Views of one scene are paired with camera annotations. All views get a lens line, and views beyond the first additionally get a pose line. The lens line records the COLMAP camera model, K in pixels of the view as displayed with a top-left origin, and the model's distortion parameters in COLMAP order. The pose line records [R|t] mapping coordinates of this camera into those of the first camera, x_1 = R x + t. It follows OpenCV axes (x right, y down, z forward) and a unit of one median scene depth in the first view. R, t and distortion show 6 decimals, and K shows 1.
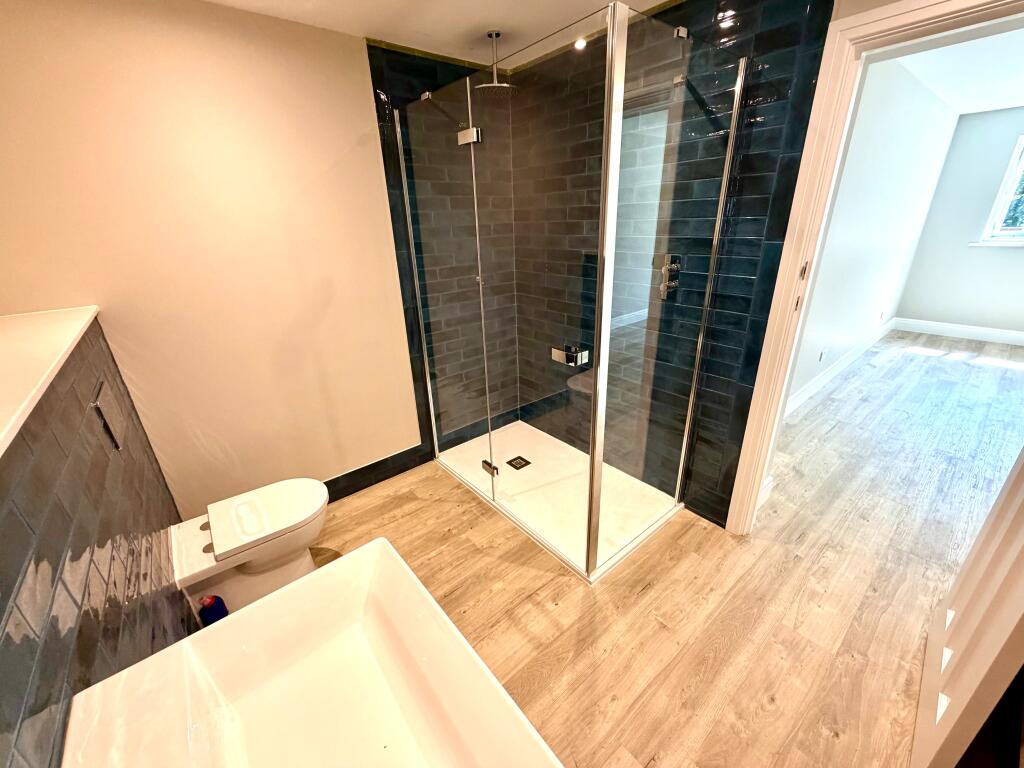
lens RADIAL K [[408.6, 0, 509.9], [0, 408.6, 383.7], [0, 0, 1]] dist [0.001064, 0.000313]
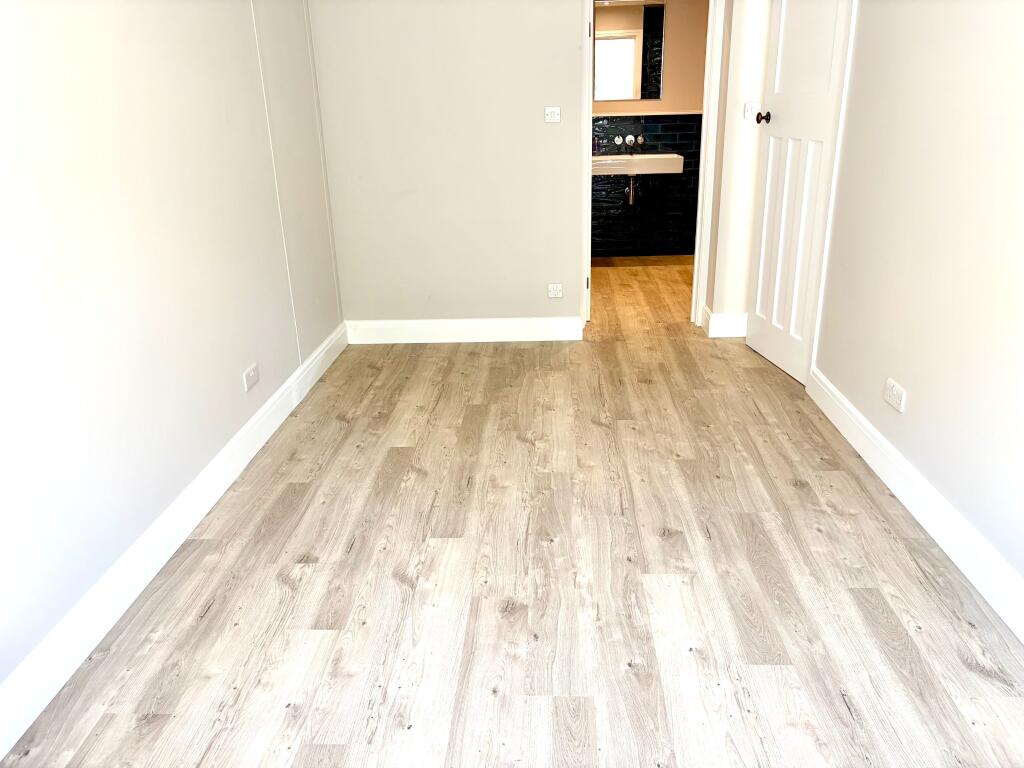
lens RADIAL K [[779.0, 0, 512.5], [0, 779.0, 384.3], [0, 0, 1]] dist [0.007390, -0.011731]
pose [[-0.669025, 0.306380, -0.677154, 1.993571], [-0.233538, 0.778282, 0.582870, -0.584731], [0.705596, 0.548096, -0.449138, 1.340172]]
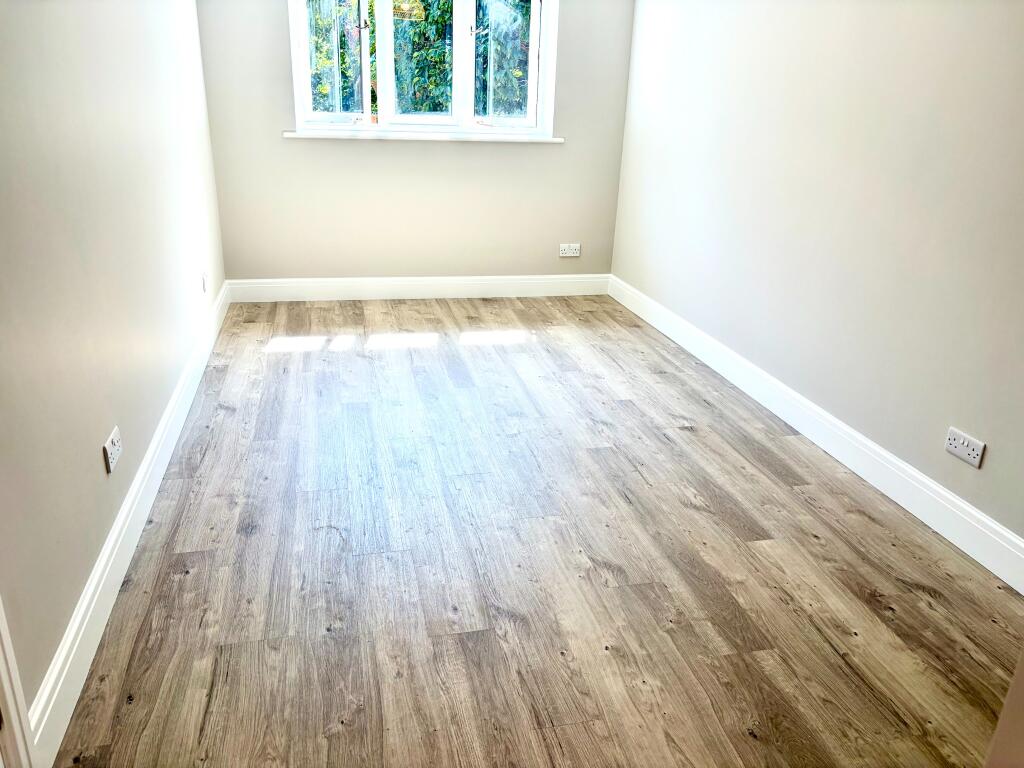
lens RADIAL K [[779.0, 0, 517.4], [0, 779.0, 386.4], [0, 0, 1]] dist [0.007390, -0.011731]
pose [[0.436923, -0.271733, 0.857473, 0.470730], [0.297102, 0.943374, 0.147568, -0.143051], [-0.849016, 0.190281, 0.492914, 0.486874]]
